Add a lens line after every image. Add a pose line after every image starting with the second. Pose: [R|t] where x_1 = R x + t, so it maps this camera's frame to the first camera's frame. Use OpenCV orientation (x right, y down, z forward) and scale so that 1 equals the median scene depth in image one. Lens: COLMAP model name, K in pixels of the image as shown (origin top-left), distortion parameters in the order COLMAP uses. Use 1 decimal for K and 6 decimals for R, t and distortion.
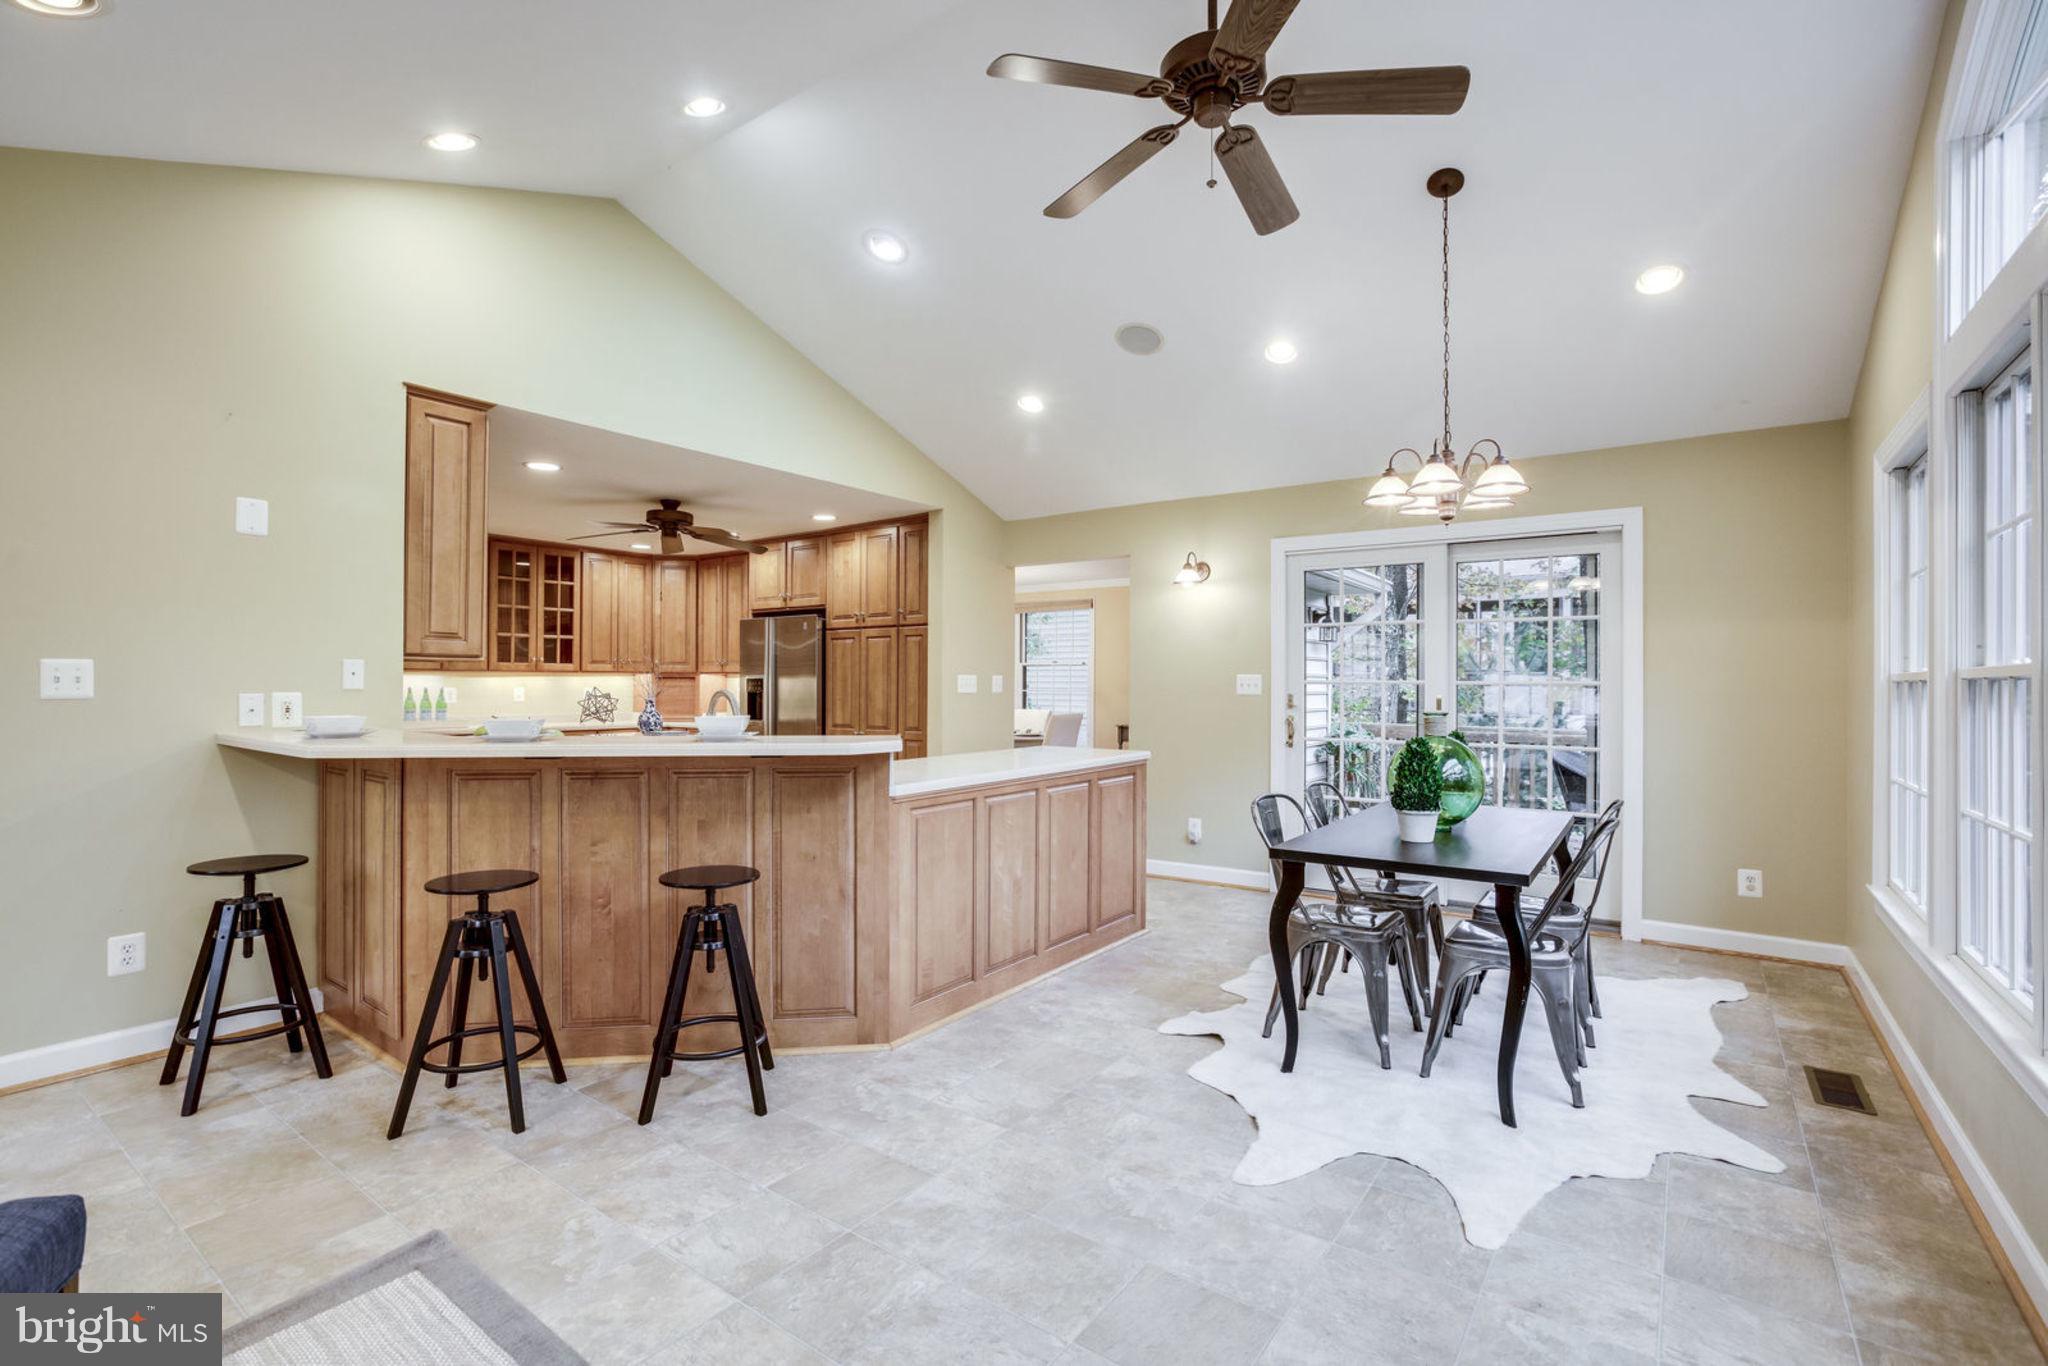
lens RADIAL K [[928.6, 0, 1001.2], [0, 928.6, 680.4], [0, 0, 1]] dist [0.001115, 0.000451]
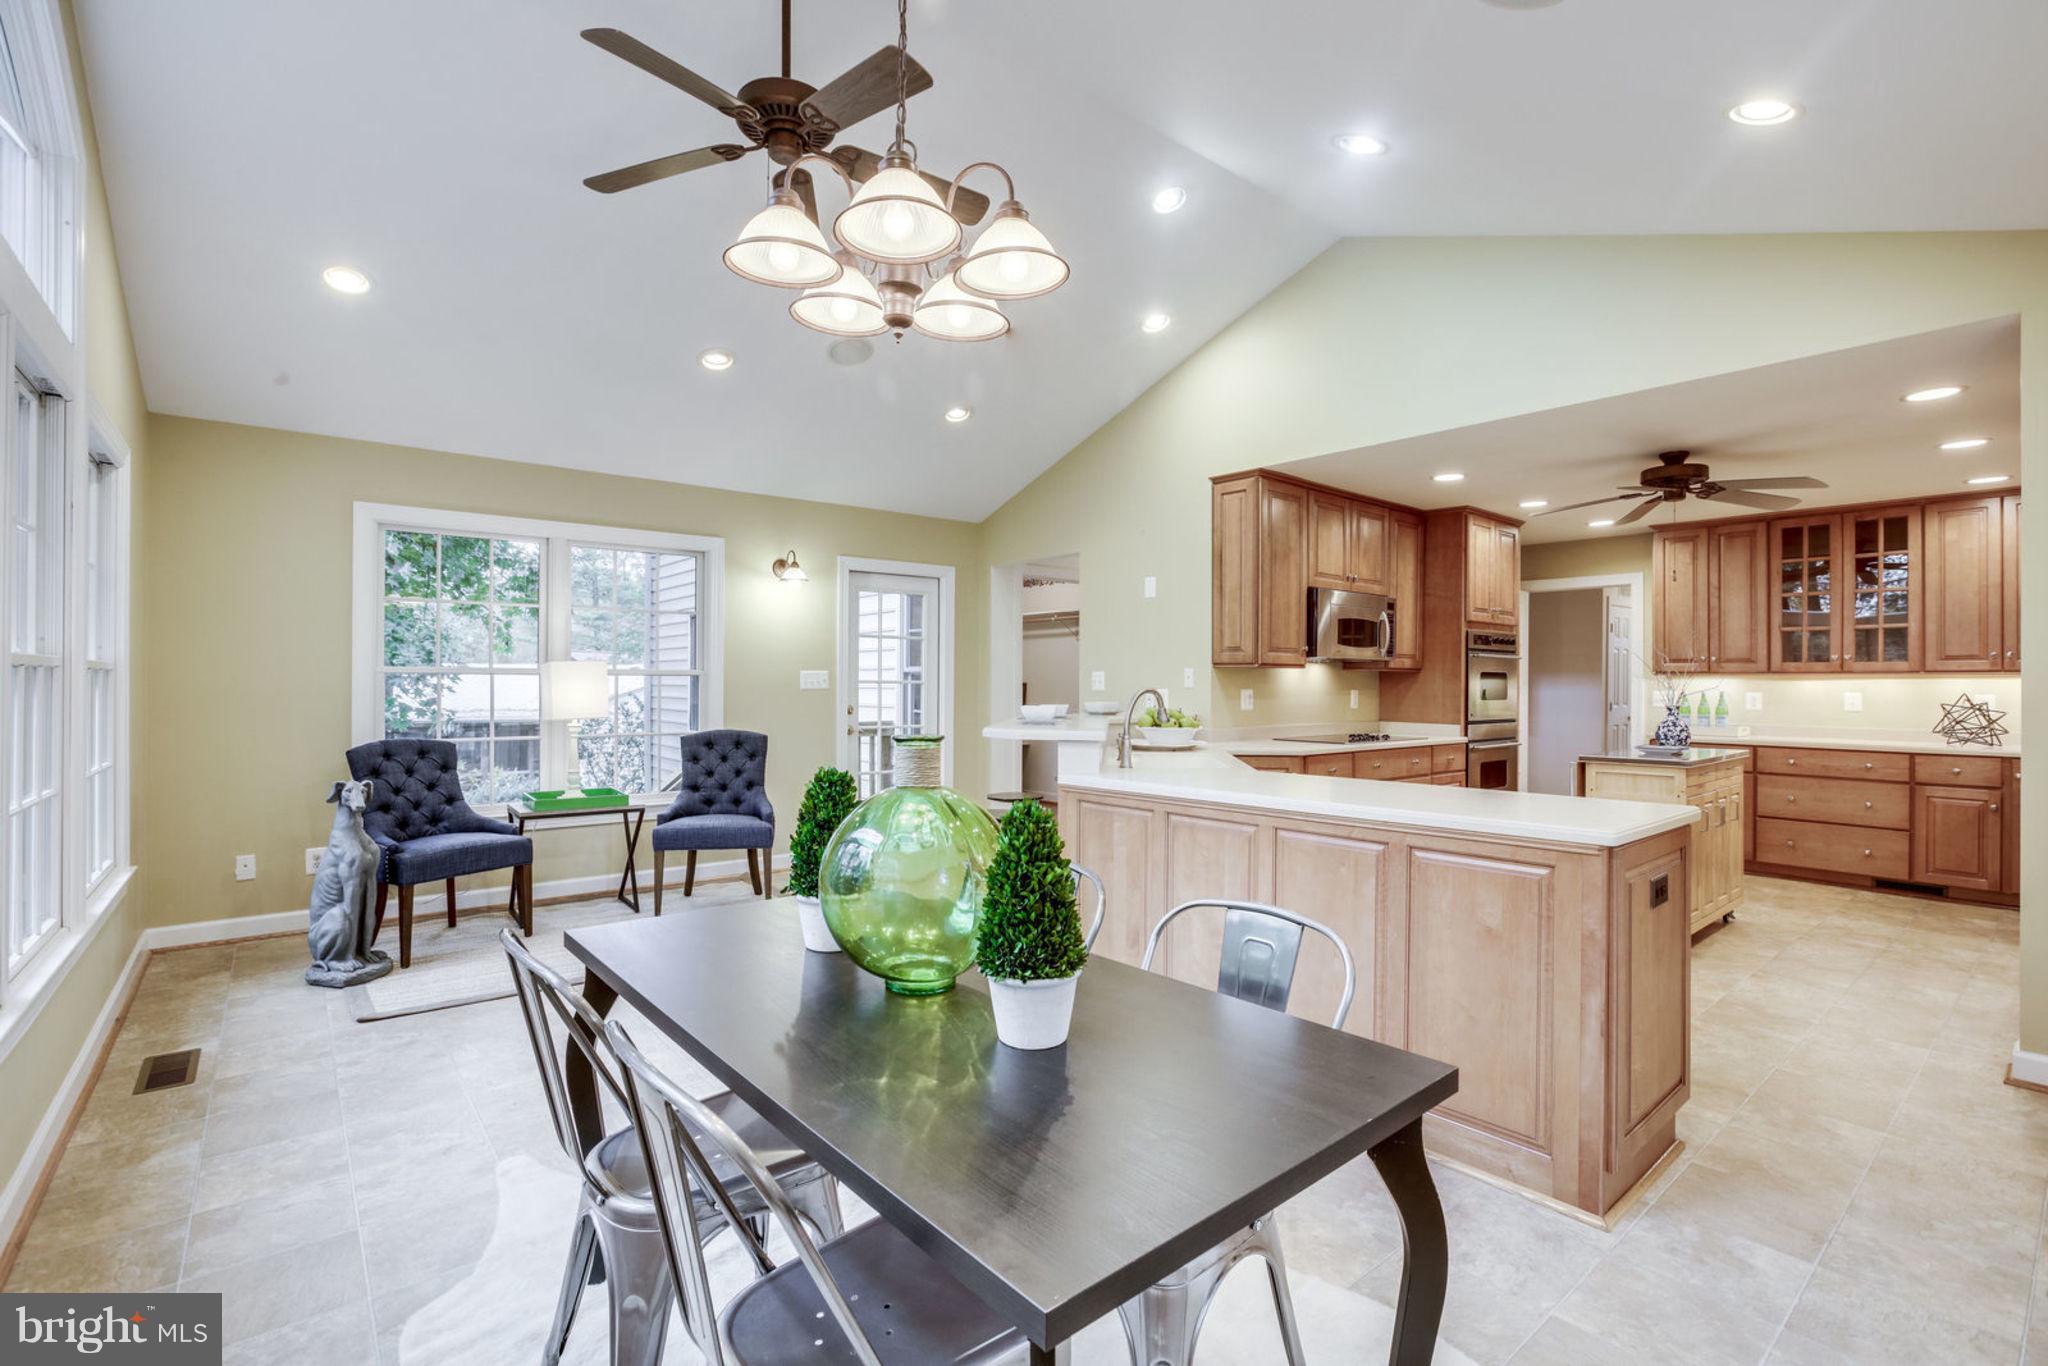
lens RADIAL K [[905.8, 0, 1031.9], [0, 905.8, 678.0], [0, 0, 1]] dist [-0.053968, 0.018397]
pose [[-0.240999, -0.008603, -0.970487, 0.385582], [-0.003824, 0.999961, -0.007915, 0.003355], [0.970518, 0.001804, -0.241023, 0.515107]]
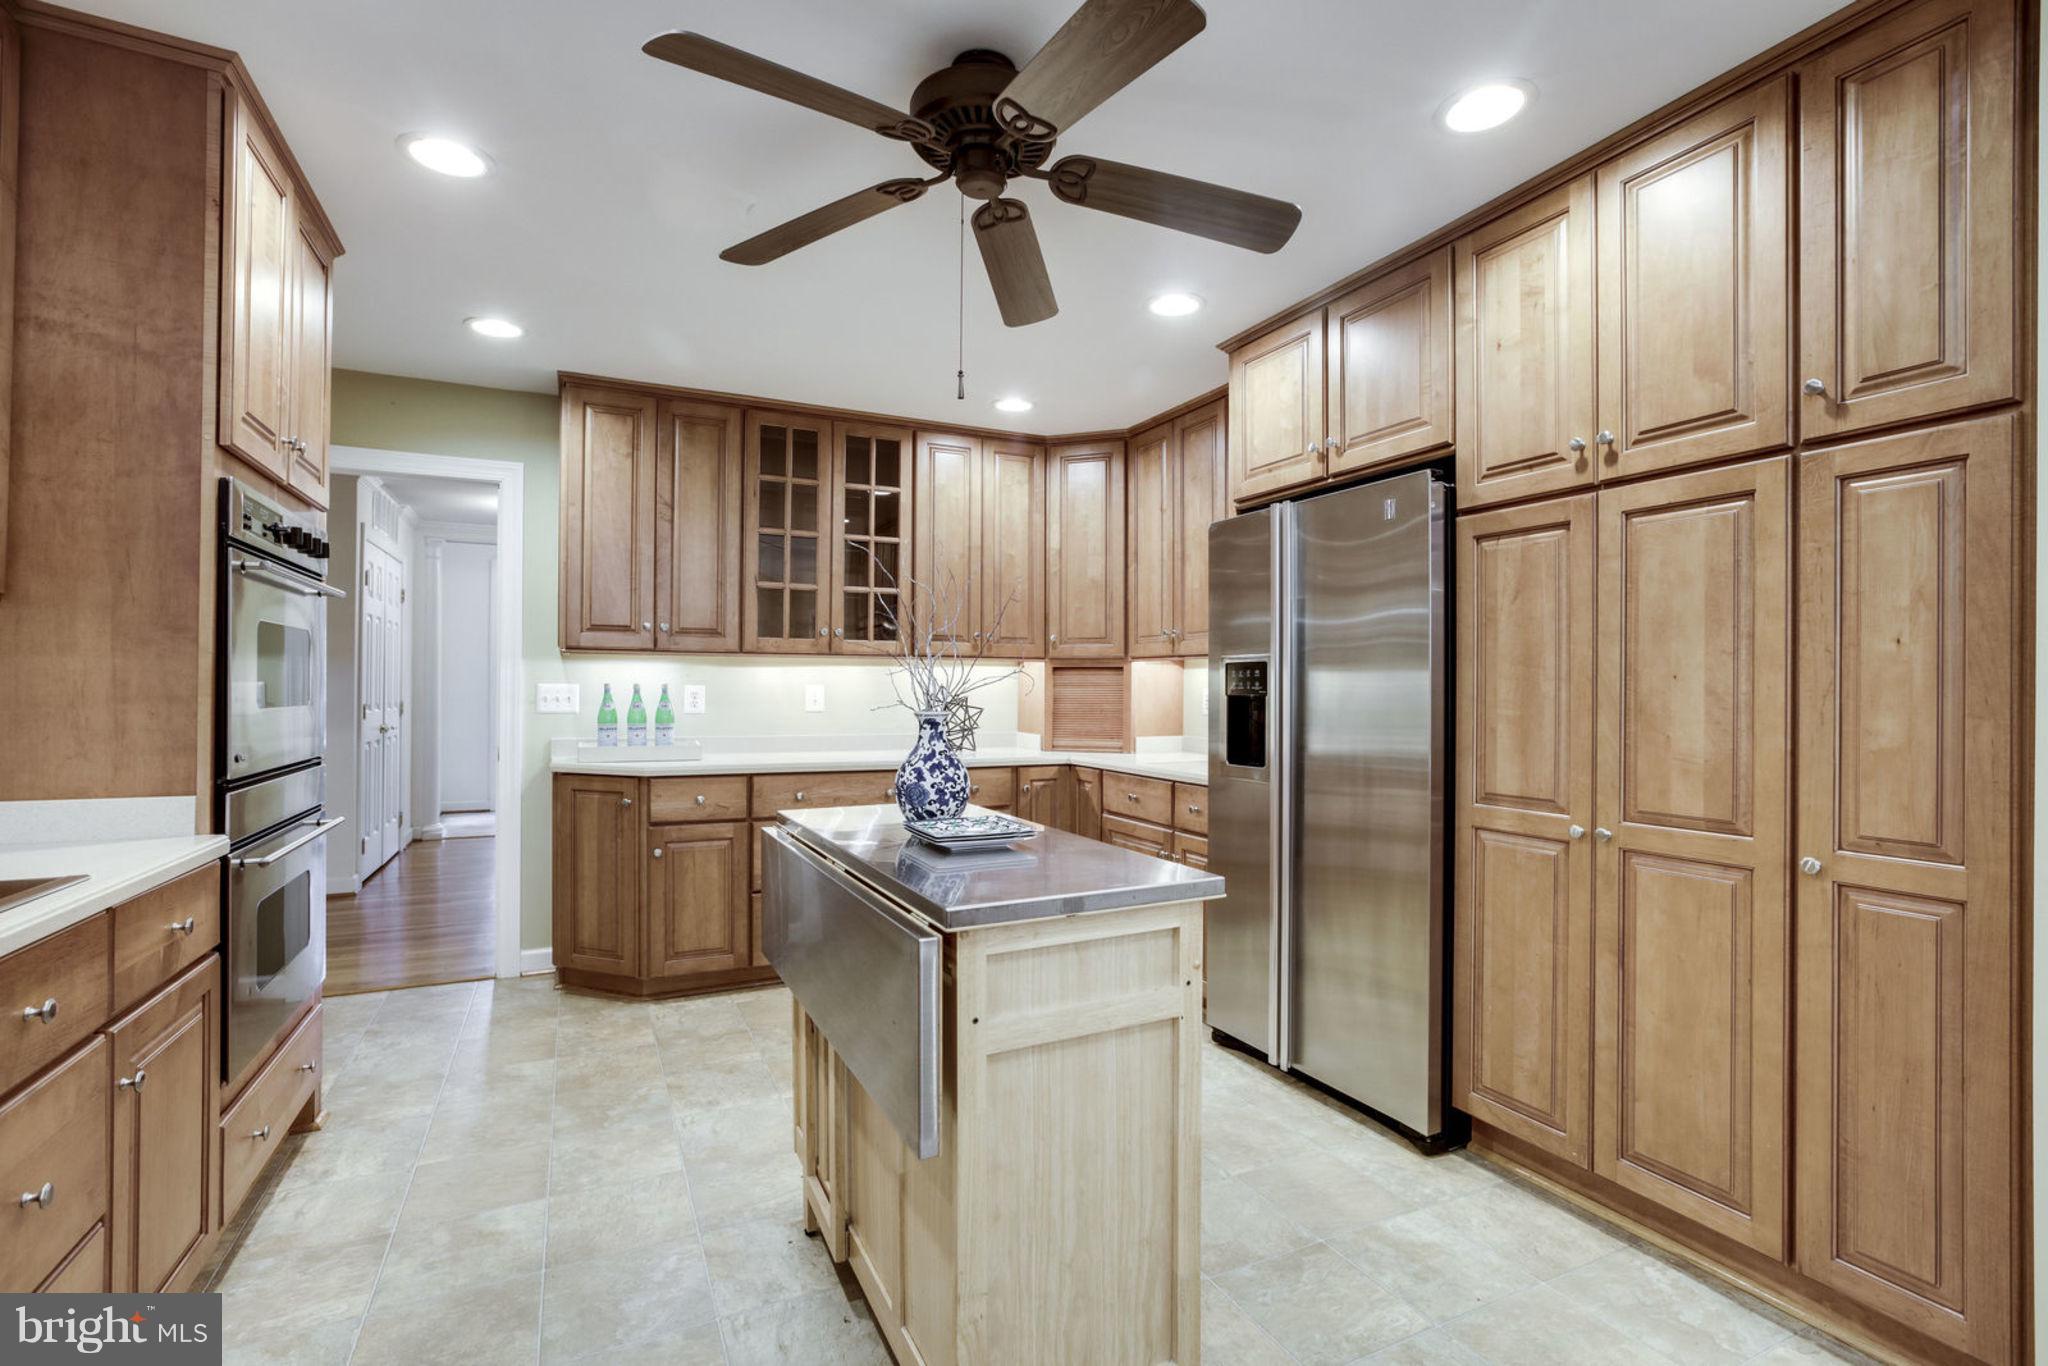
lens RADIAL K [[933.9, 0, 988.9], [0, 933.9, 684.8], [0, 0, 1]] dist [-0.000307, 0.000385]
pose [[0.873633, -0.000469, -0.486585, -0.161329], [-0.000590, 0.999998, -0.002025, 0.008530], [0.486585, 0.002056, 0.873631, 0.578632]]
